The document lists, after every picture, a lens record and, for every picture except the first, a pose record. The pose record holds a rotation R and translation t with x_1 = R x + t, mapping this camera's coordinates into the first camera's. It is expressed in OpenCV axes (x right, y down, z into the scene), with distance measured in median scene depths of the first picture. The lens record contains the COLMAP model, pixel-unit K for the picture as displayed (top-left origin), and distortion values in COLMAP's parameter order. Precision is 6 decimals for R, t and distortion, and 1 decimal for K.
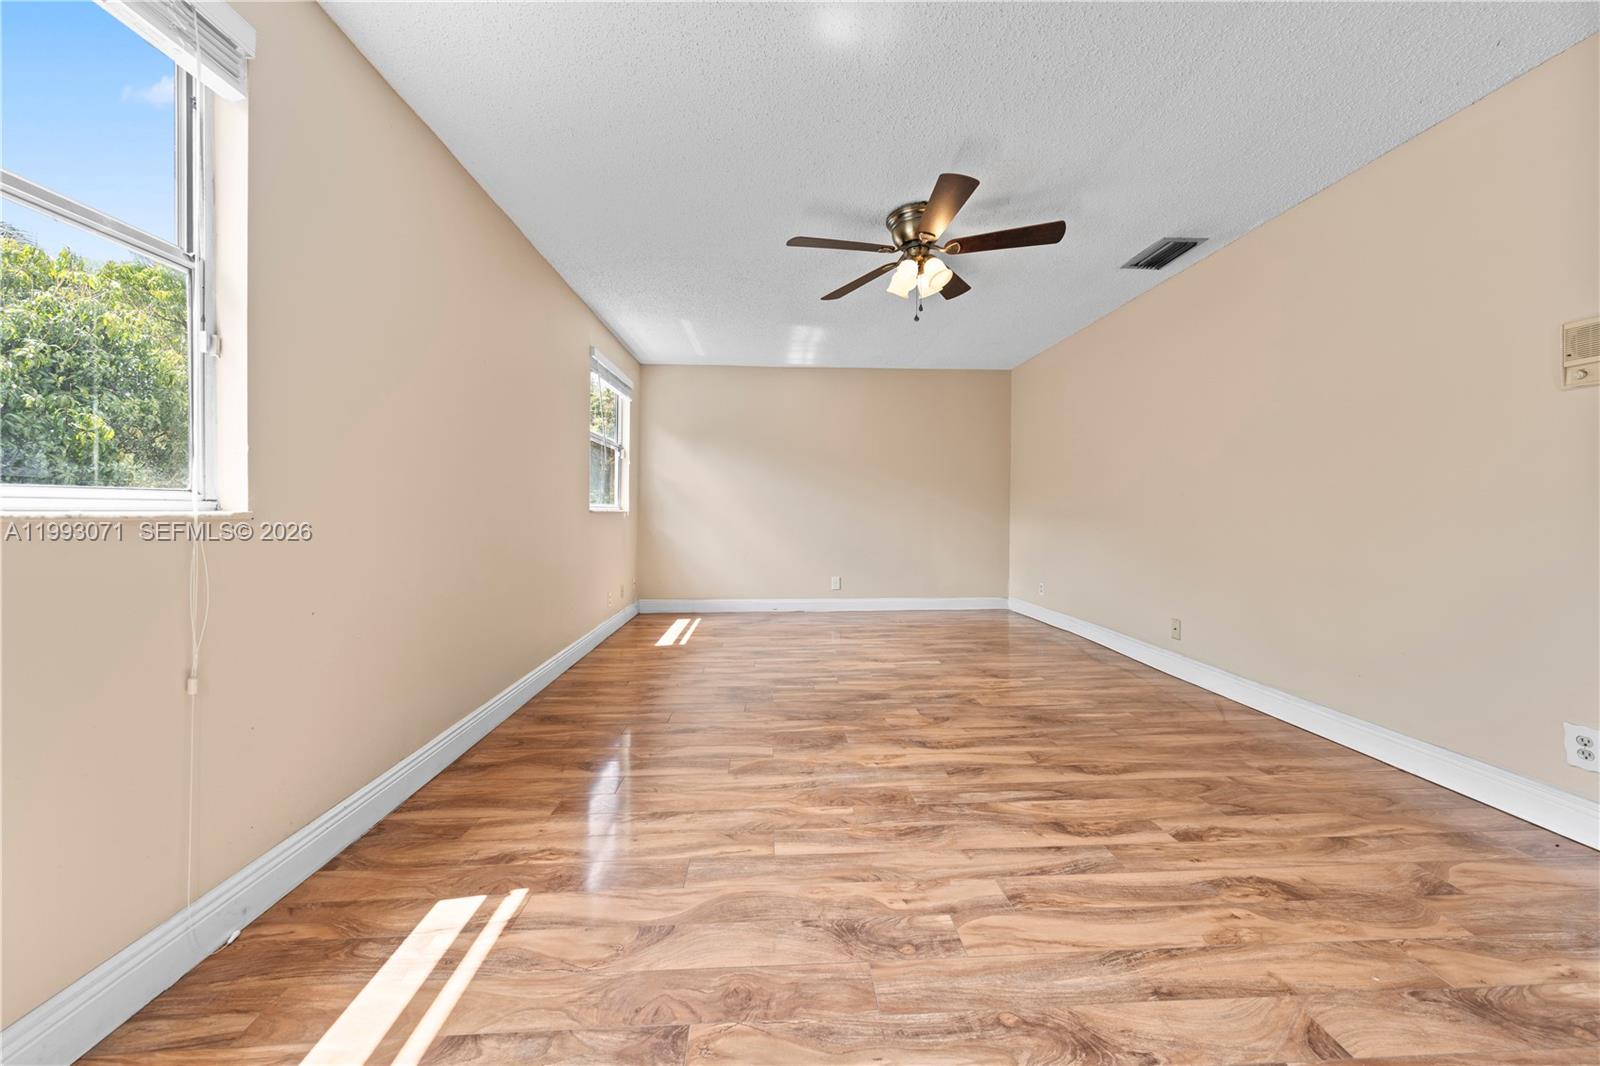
lens RADIAL K [[544.4, 0, 801.9], [0, 544.4, 524.8], [0, 0, 1]] dist [-0.000995, 0.000193]
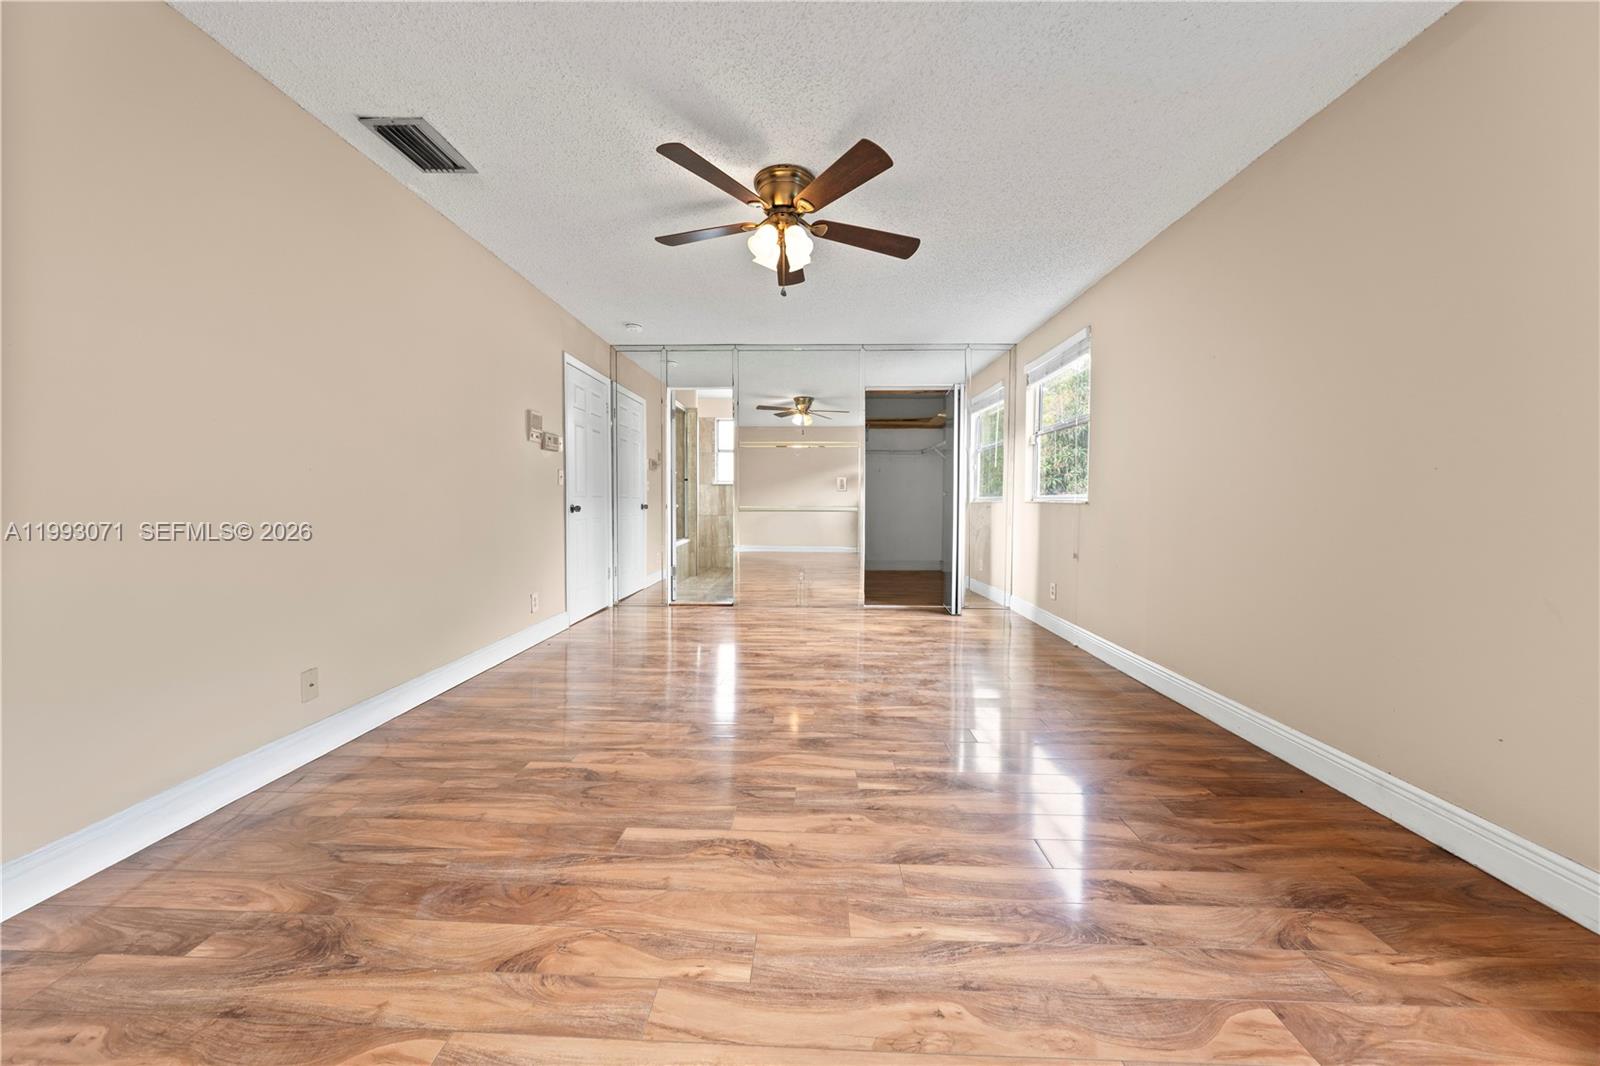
lens RADIAL K [[544.4, 0, 801.9], [0, 544.4, 524.8], [0, 0, 1]] dist [-0.000995, 0.000193]
pose [[-0.997177, -0.011938, 0.074136, 0.104123], [-0.007714, 0.998344, 0.057004, -0.034873], [-0.074693, 0.056271, -0.995618, 1.897617]]
